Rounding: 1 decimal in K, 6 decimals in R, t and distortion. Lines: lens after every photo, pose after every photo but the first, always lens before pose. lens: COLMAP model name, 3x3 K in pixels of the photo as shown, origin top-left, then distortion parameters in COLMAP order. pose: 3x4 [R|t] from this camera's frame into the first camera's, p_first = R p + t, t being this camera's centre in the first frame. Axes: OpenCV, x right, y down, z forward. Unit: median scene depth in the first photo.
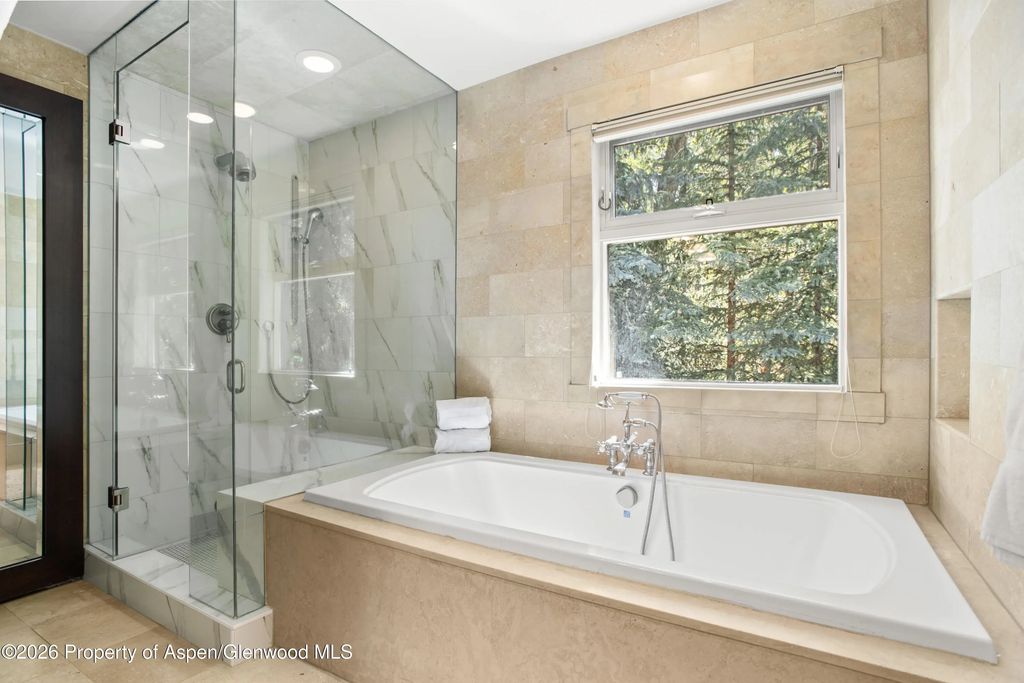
lens RADIAL K [[500.1, 0, 501.3], [0, 500.1, 360.2], [0, 0, 1]] dist [-0.039618, 0.008542]
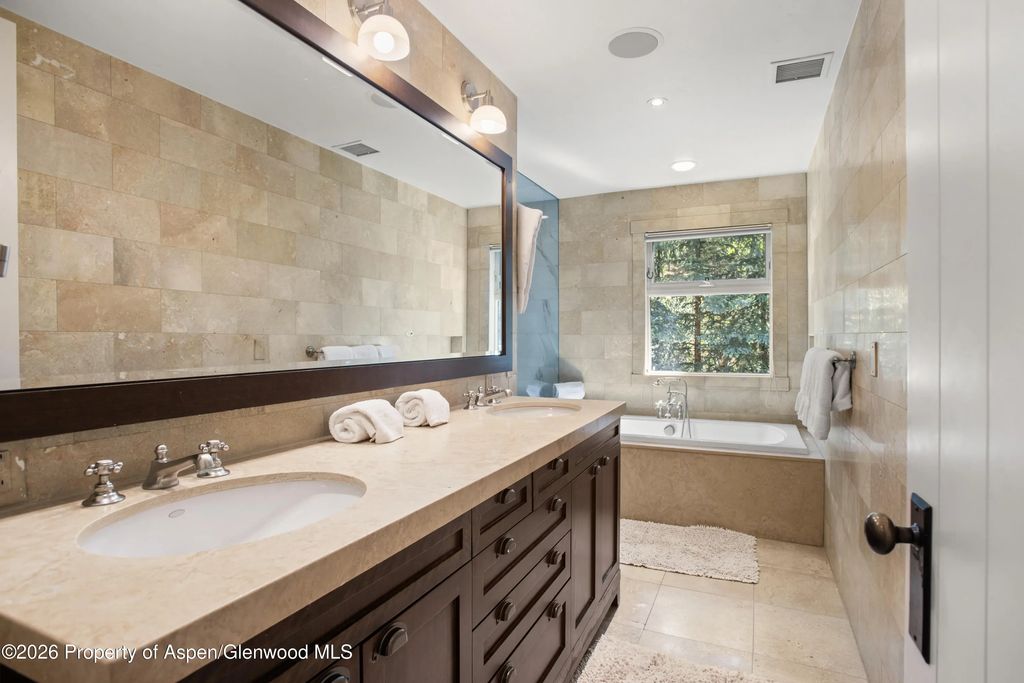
lens RADIAL K [[523.4, 0, 513.3], [0, 523.4, 341.9], [0, 0, 1]] dist [-0.031051, -0.000624]
pose [[0.993014, 0.004275, 0.117923, -0.506599], [-0.002230, 0.999845, -0.017469, -0.034172], [-0.117980, 0.017084, 0.992869, -0.823161]]
